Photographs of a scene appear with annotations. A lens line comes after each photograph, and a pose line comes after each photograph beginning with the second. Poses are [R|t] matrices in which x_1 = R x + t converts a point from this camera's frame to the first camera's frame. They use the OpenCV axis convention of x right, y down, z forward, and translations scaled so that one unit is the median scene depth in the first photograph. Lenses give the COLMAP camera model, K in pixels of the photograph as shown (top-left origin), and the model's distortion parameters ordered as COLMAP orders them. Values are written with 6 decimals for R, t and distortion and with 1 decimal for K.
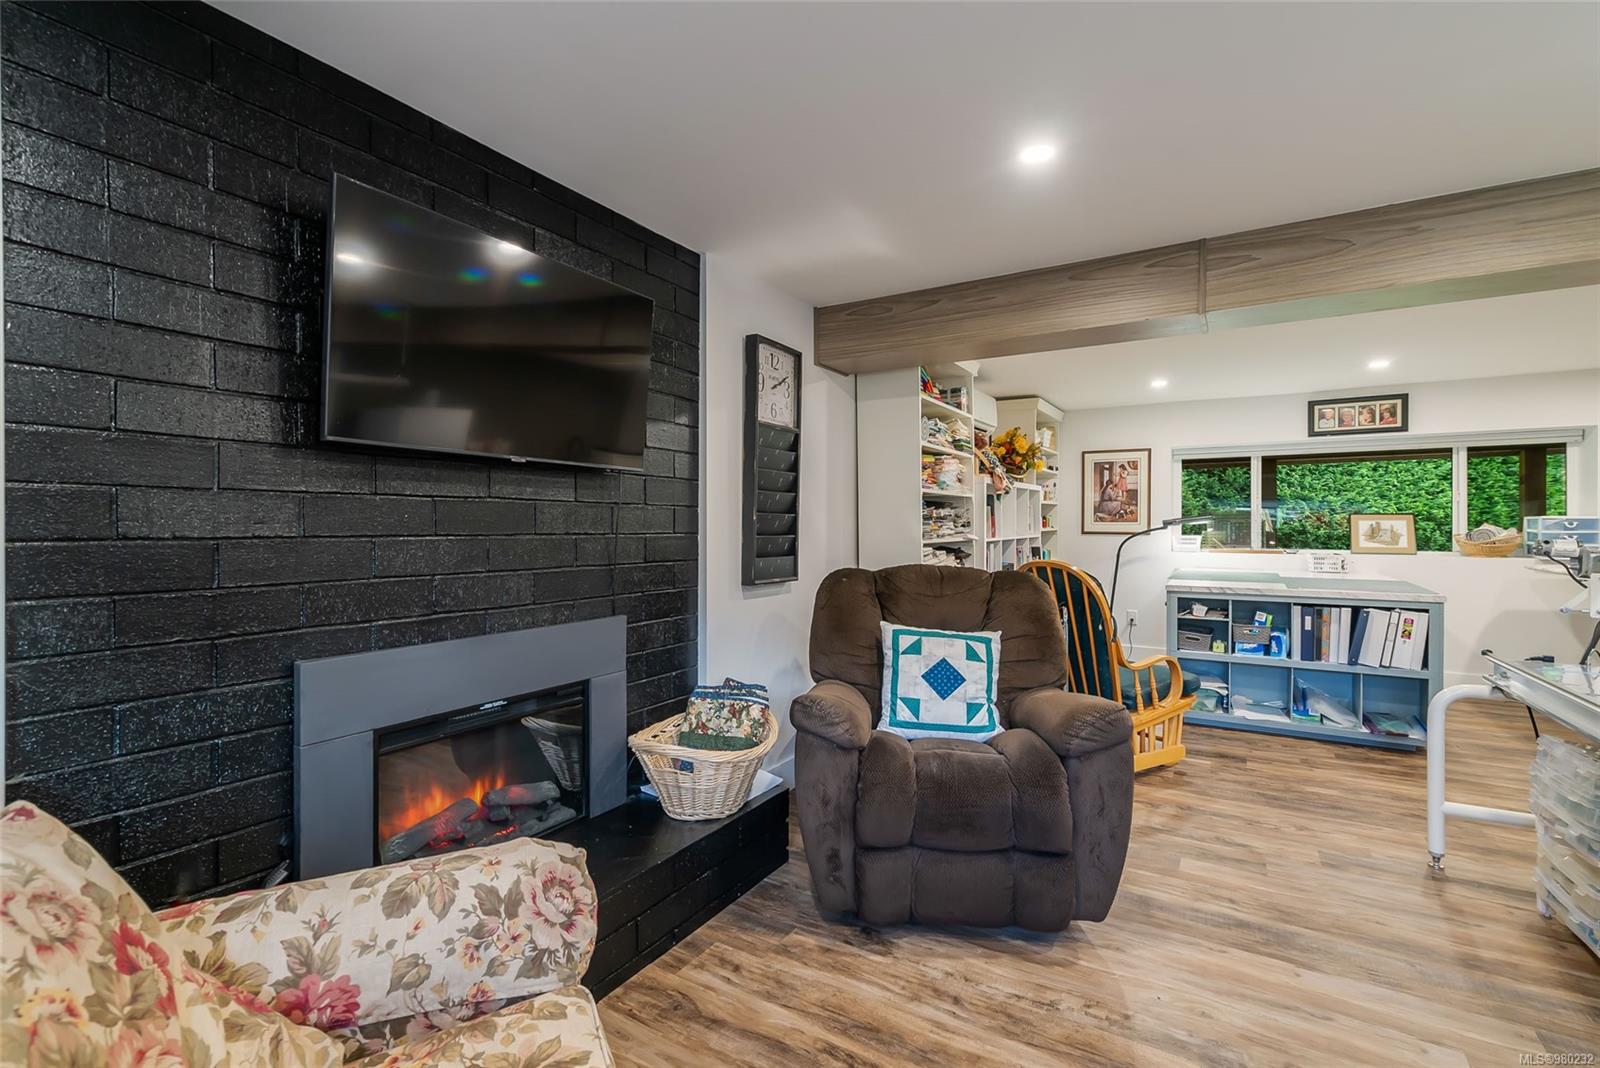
lens RADIAL K [[733.1, 0, 796.6], [0, 733.1, 535.8], [0, 0, 1]] dist [0.014088, 0.000708]
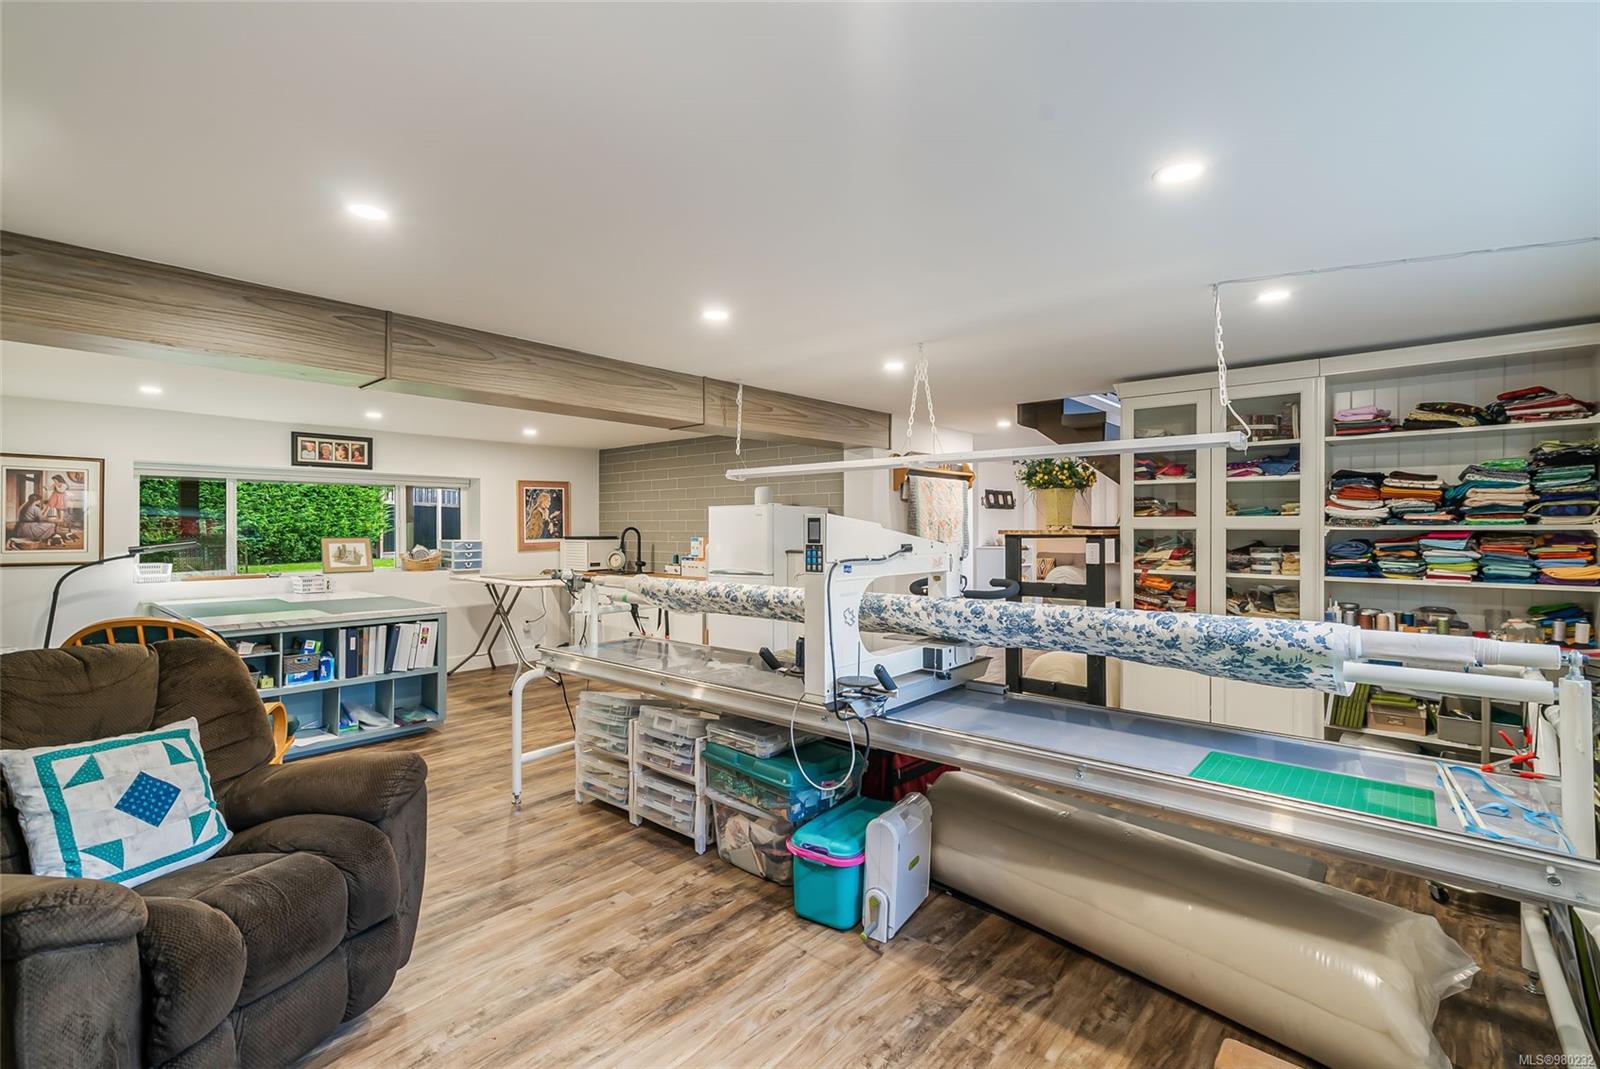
lens RADIAL K [[733.1, 0, 796.6], [0, 733.1, 536.3], [0, 0, 1]] dist [0.014088, 0.000708]
pose [[0.178719, -0.013110, 0.983813, -0.278738], [0.011087, 0.999875, 0.011310, -0.048848], [-0.983838, 0.008886, 0.178842, 0.141580]]
